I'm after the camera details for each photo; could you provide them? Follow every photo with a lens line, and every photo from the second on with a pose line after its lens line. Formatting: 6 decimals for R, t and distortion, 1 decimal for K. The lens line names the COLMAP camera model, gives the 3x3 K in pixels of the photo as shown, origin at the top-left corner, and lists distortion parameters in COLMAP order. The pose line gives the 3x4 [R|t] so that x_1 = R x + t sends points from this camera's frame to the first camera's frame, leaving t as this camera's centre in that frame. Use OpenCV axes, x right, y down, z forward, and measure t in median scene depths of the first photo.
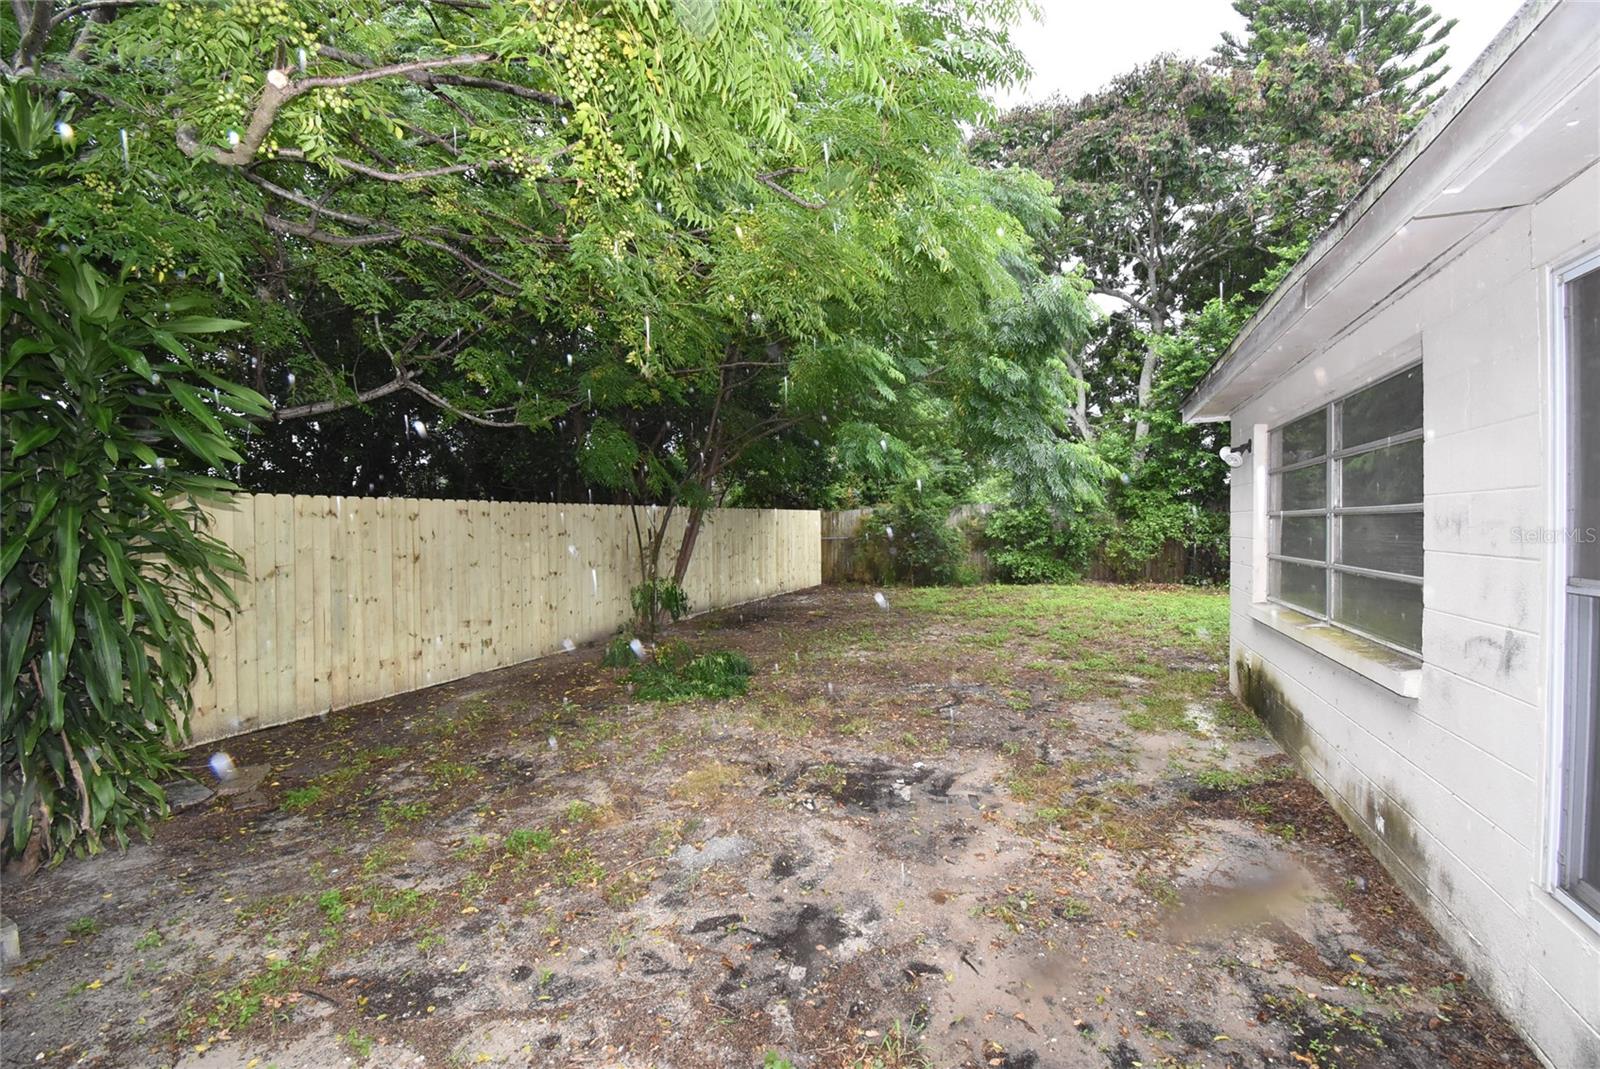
lens RADIAL K [[704.0, 0, 801.4], [0, 704.0, 536.6], [0, 0, 1]] dist [0.022921, -0.028138]
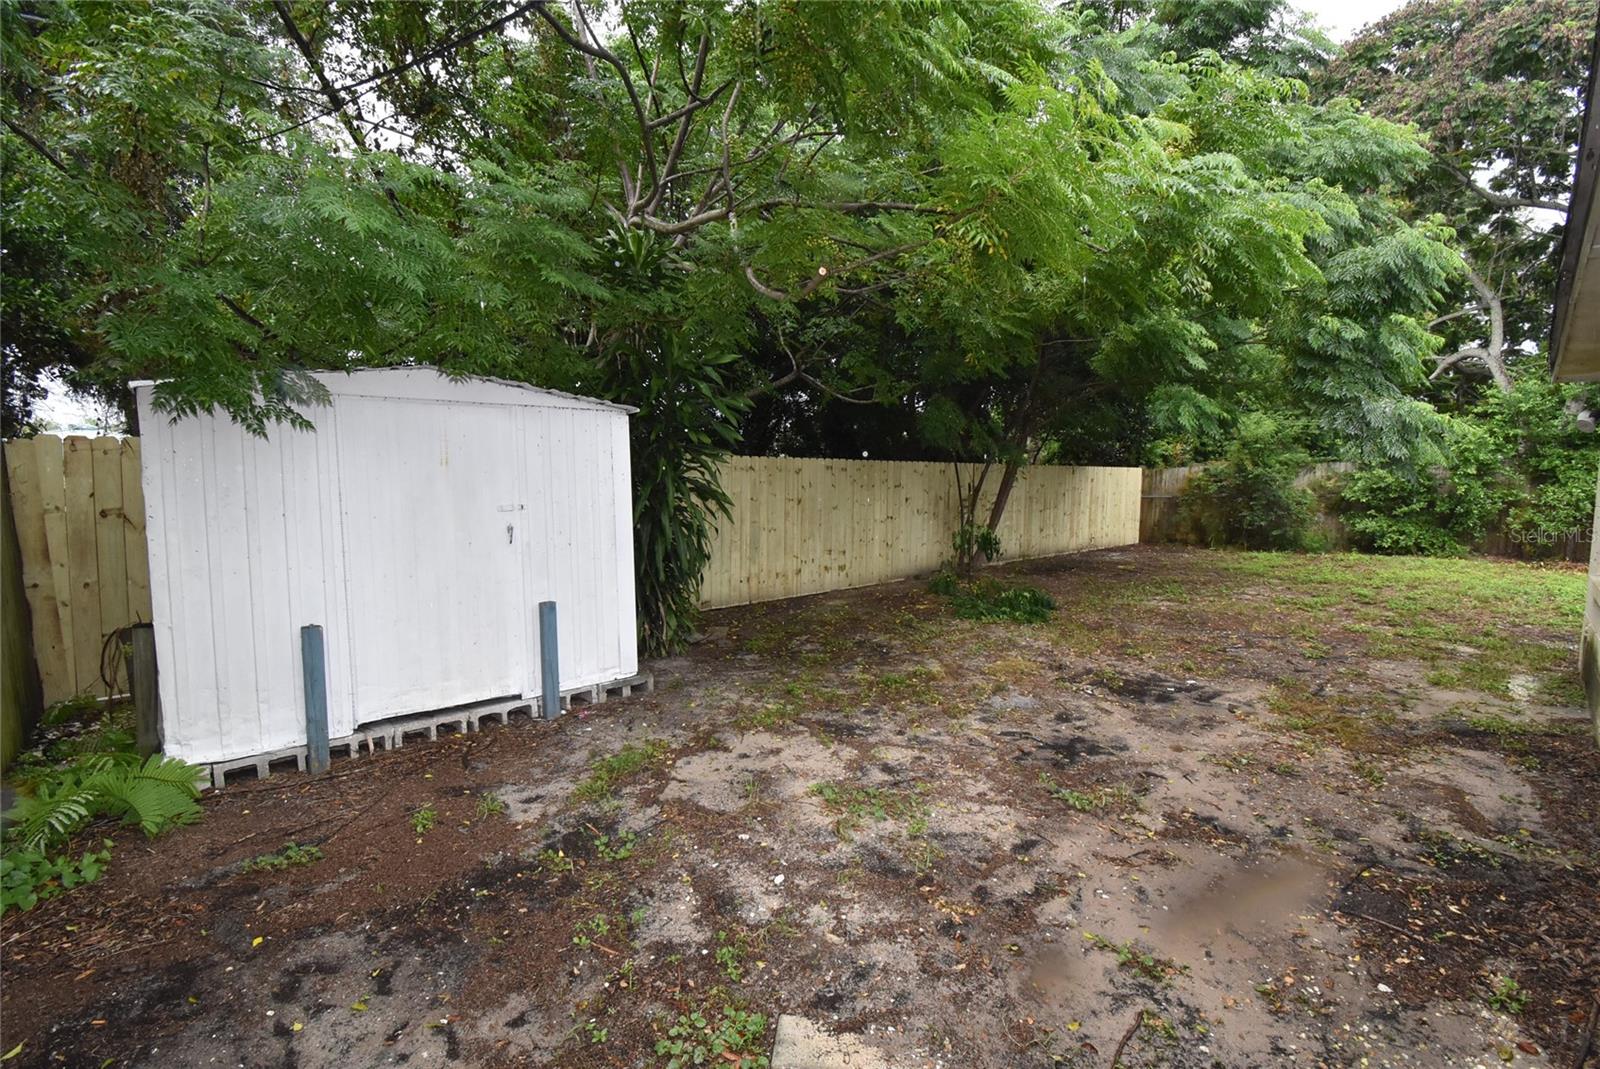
lens RADIAL K [[704.0, 0, 801.4], [0, 704.0, 536.6], [0, 0, 1]] dist [0.022921, -0.028138]
pose [[0.907178, 0.052696, -0.417435, 0.037137], [-0.025345, 0.997169, 0.070799, 0.002331], [0.419984, -0.053647, 0.905945, -0.271085]]
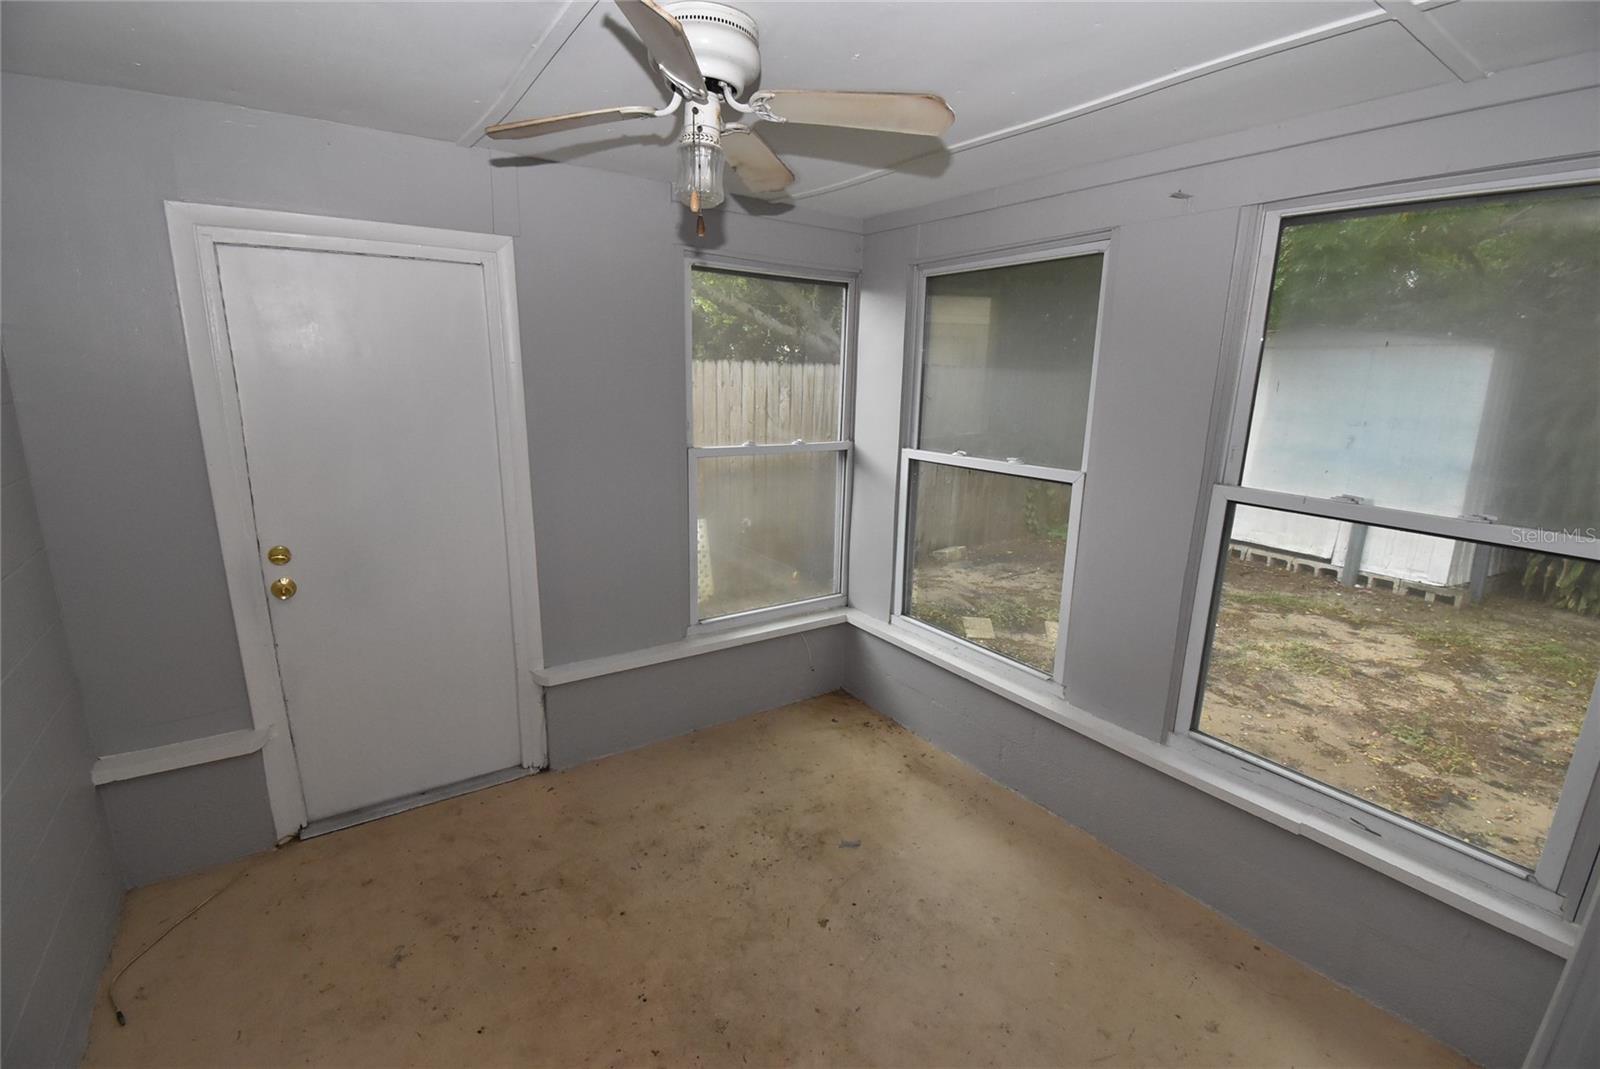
lens RADIAL K [[704.0, 0, 801.4], [0, 704.0, 536.6], [0, 0, 1]] dist [0.022921, -0.028138]
pose [[-0.568347, 0.191609, -0.800167, 0.708460], [-0.031464, 0.966733, 0.253844, -0.039750], [0.822187, 0.169448, -0.543411, 0.186388]]
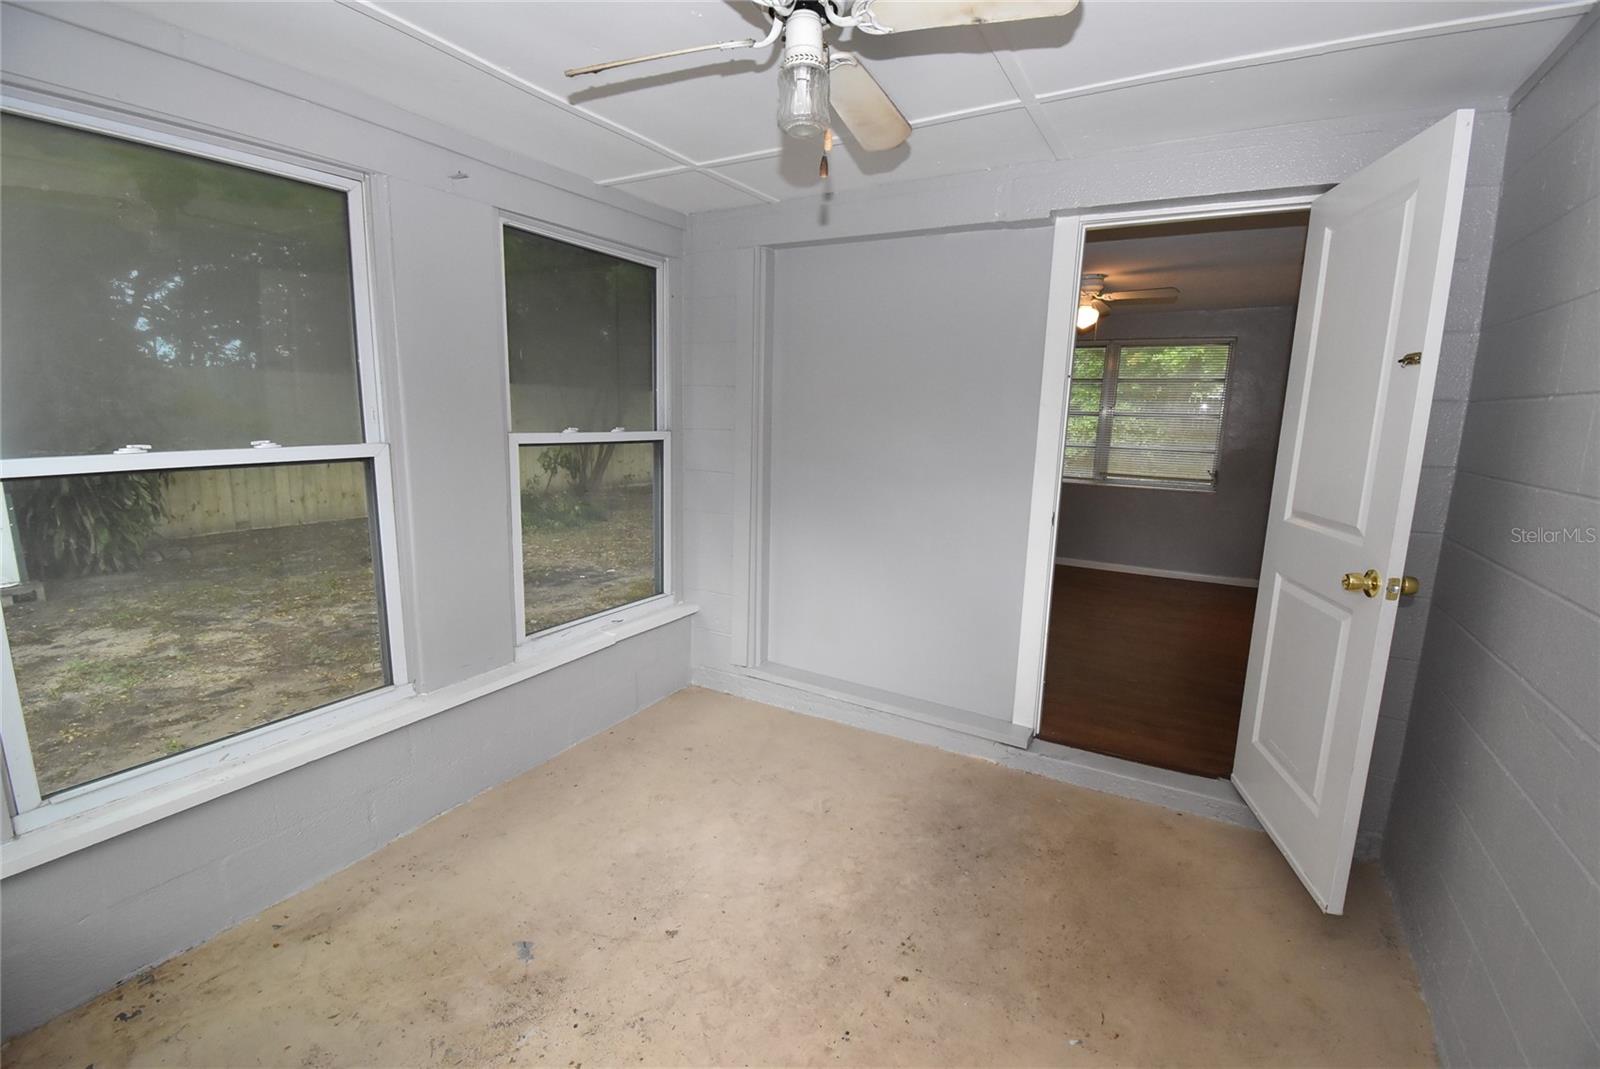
lens RADIAL K [[703.0, 0, 796.3], [0, 703.0, 537.4], [0, 0, 1]] dist [0.017651, -0.026796]
pose [[0.986958, 0.063758, -0.147814, 0.543292], [-0.040102, 0.986653, 0.157825, 0.006849], [0.155904, -0.149839, 0.976341, -0.254893]]
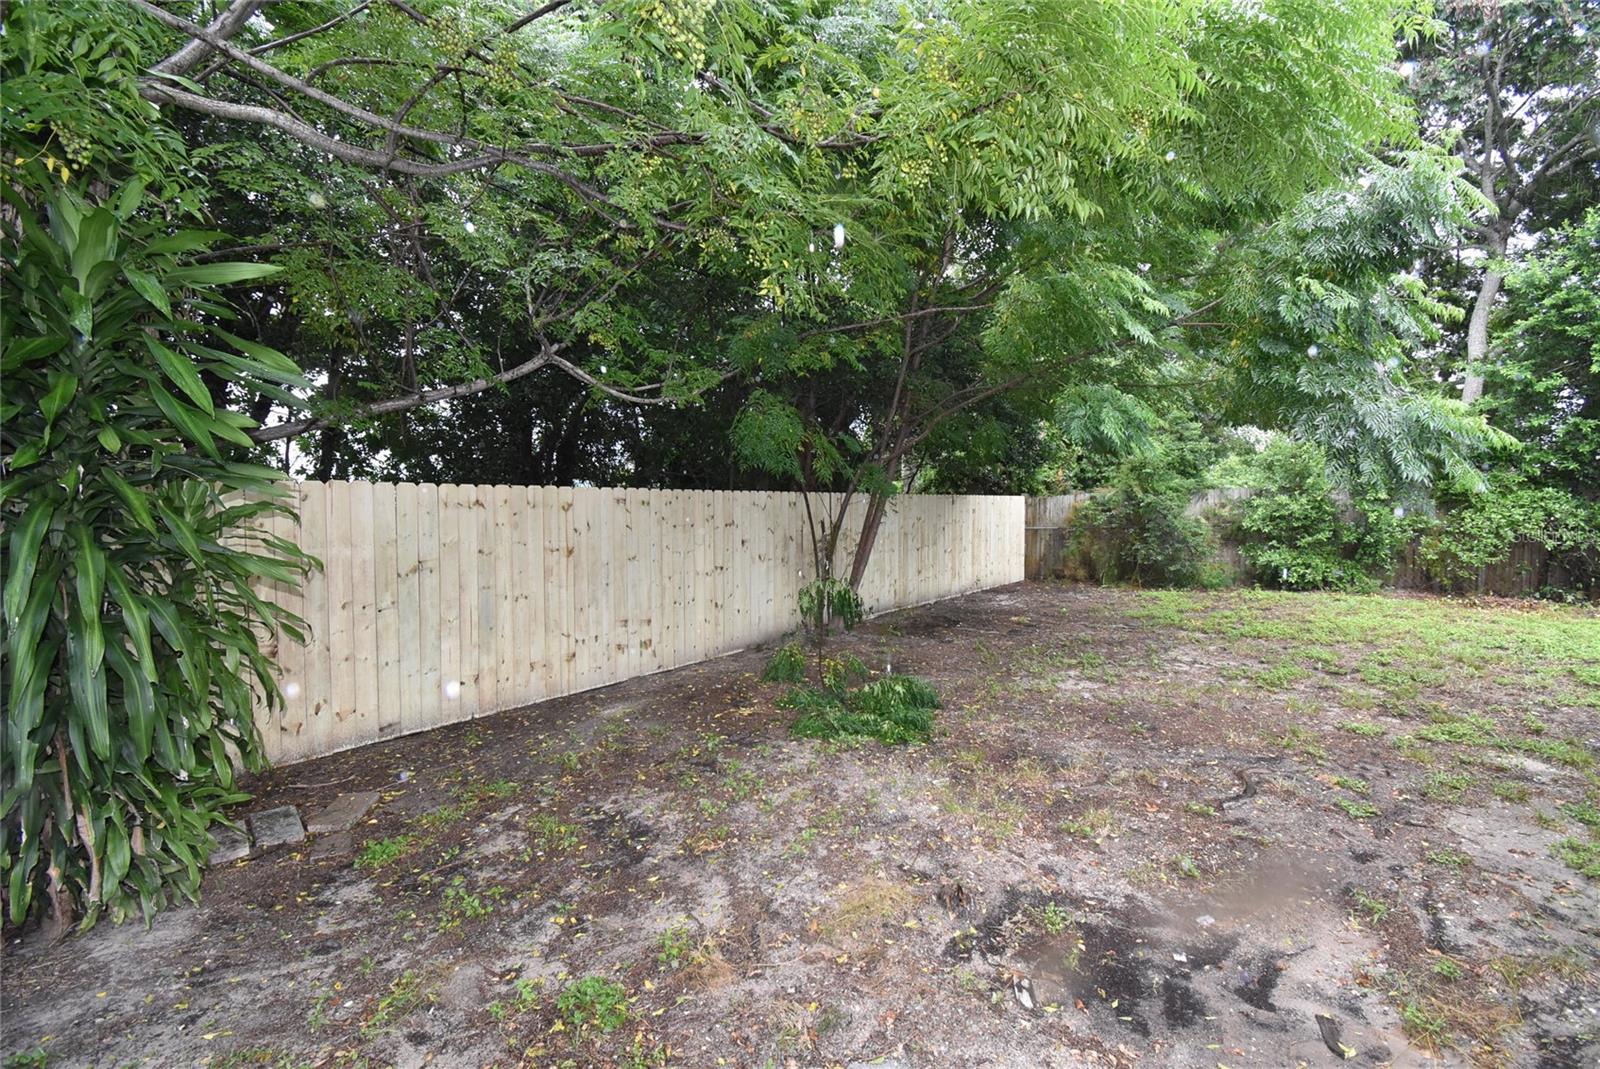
lens RADIAL K [[704.0, 0, 801.4], [0, 704.0, 536.6], [0, 0, 1]] dist [0.022921, -0.028138]
pose [[0.962968, 0.017583, -0.269041, -0.010921], [-0.010997, 0.999602, 0.025969, -0.018352], [0.269391, -0.022048, 0.962779, 0.227434]]
